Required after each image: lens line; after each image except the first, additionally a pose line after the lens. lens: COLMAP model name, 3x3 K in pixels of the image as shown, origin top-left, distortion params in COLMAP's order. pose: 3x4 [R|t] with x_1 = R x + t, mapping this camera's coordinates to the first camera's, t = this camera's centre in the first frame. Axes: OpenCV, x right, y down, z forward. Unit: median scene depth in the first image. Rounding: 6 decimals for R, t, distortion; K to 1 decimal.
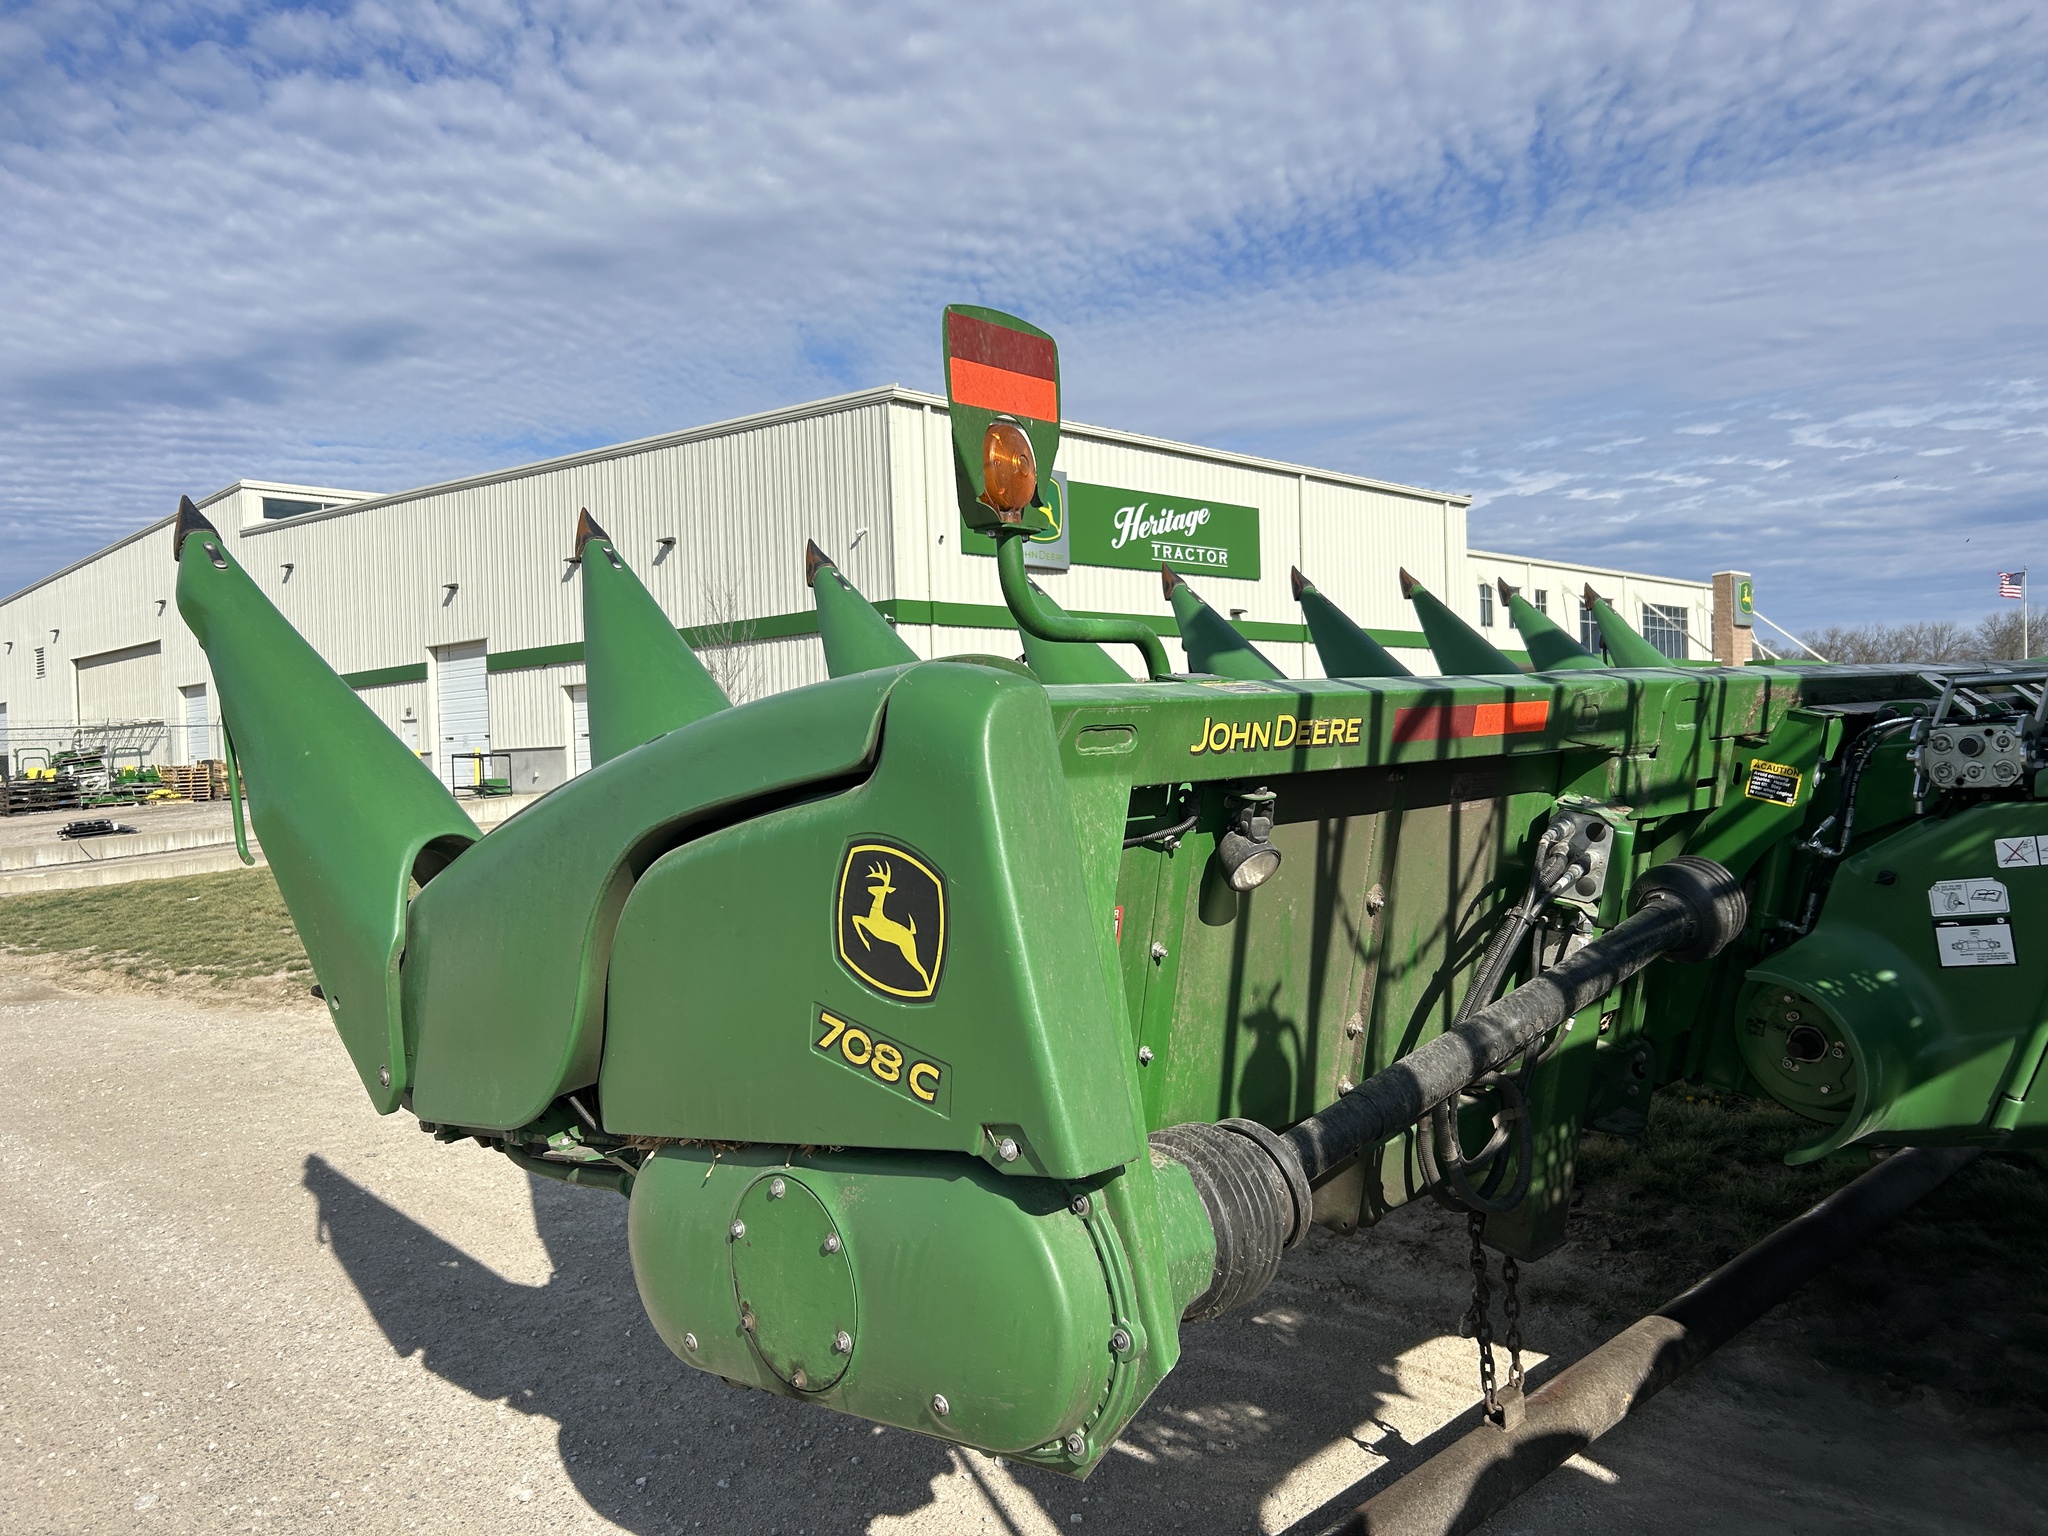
lens RADIAL K [[1697.5, 0, 1058.1], [0, 1697.5, 678.0], [0, 0, 1]] dist [0.042826, -0.081759]
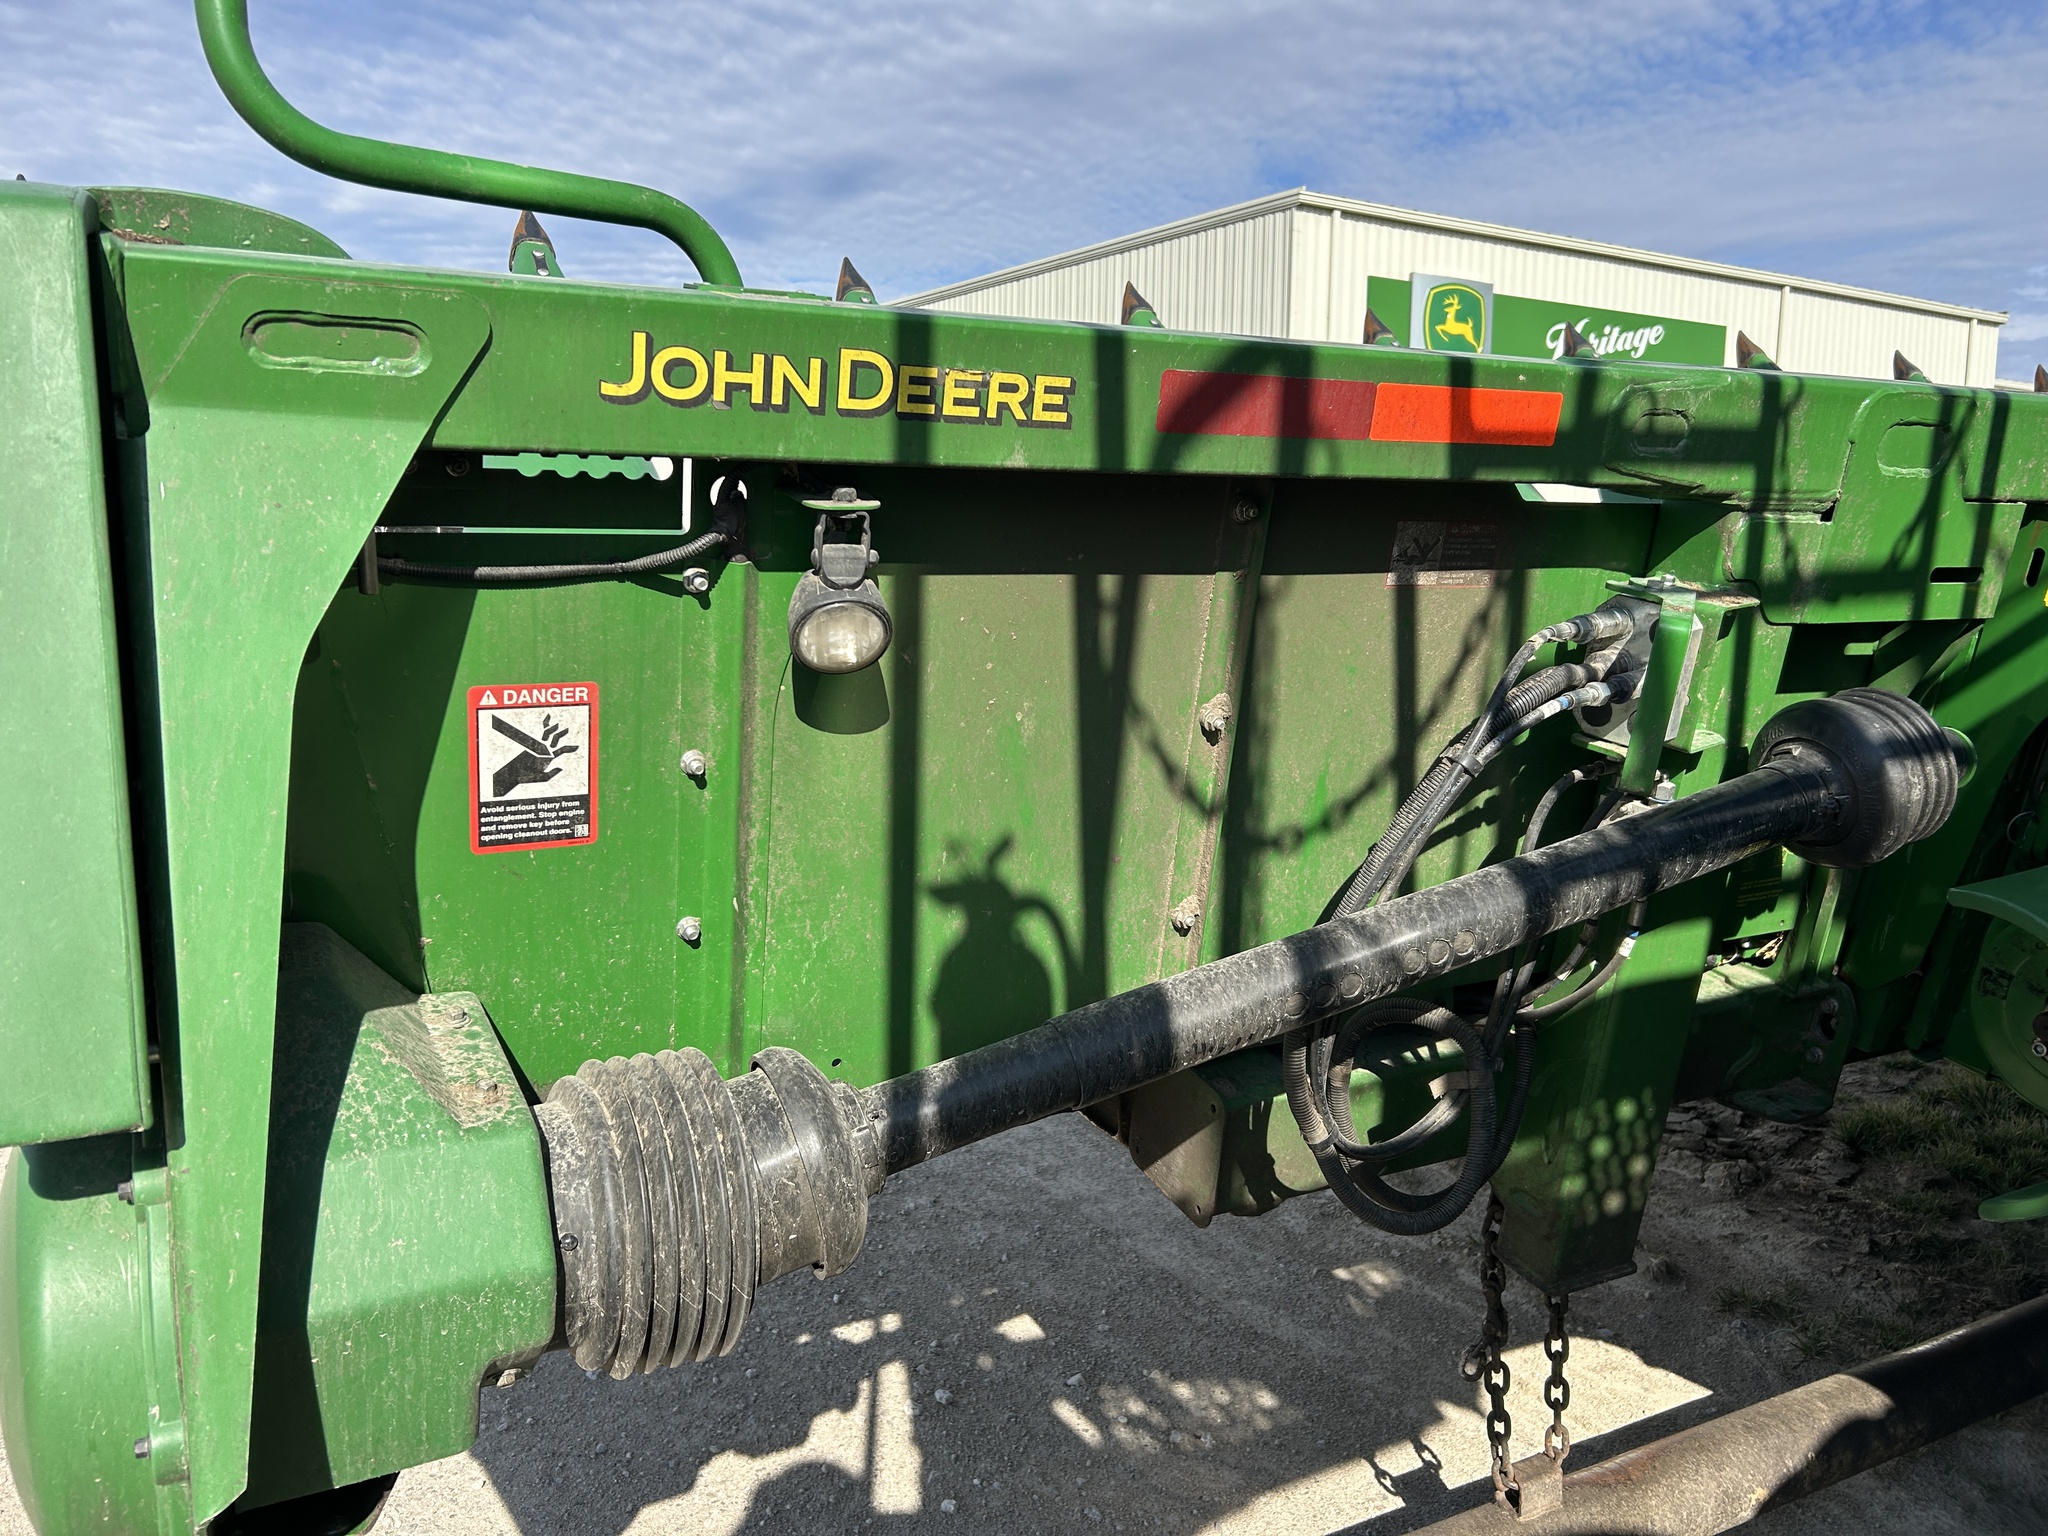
lens RADIAL K [[1641.2, 0, 1071.1], [0, 1641.2, 760.4], [0, 0, 1]] dist [0.047518, -0.065455]
pose [[0.955410, 0.070232, -0.286810, 0.228408], [-0.030879, 0.989741, 0.139496, 0.048395], [0.293664, -0.124419, 0.947777, 0.316933]]
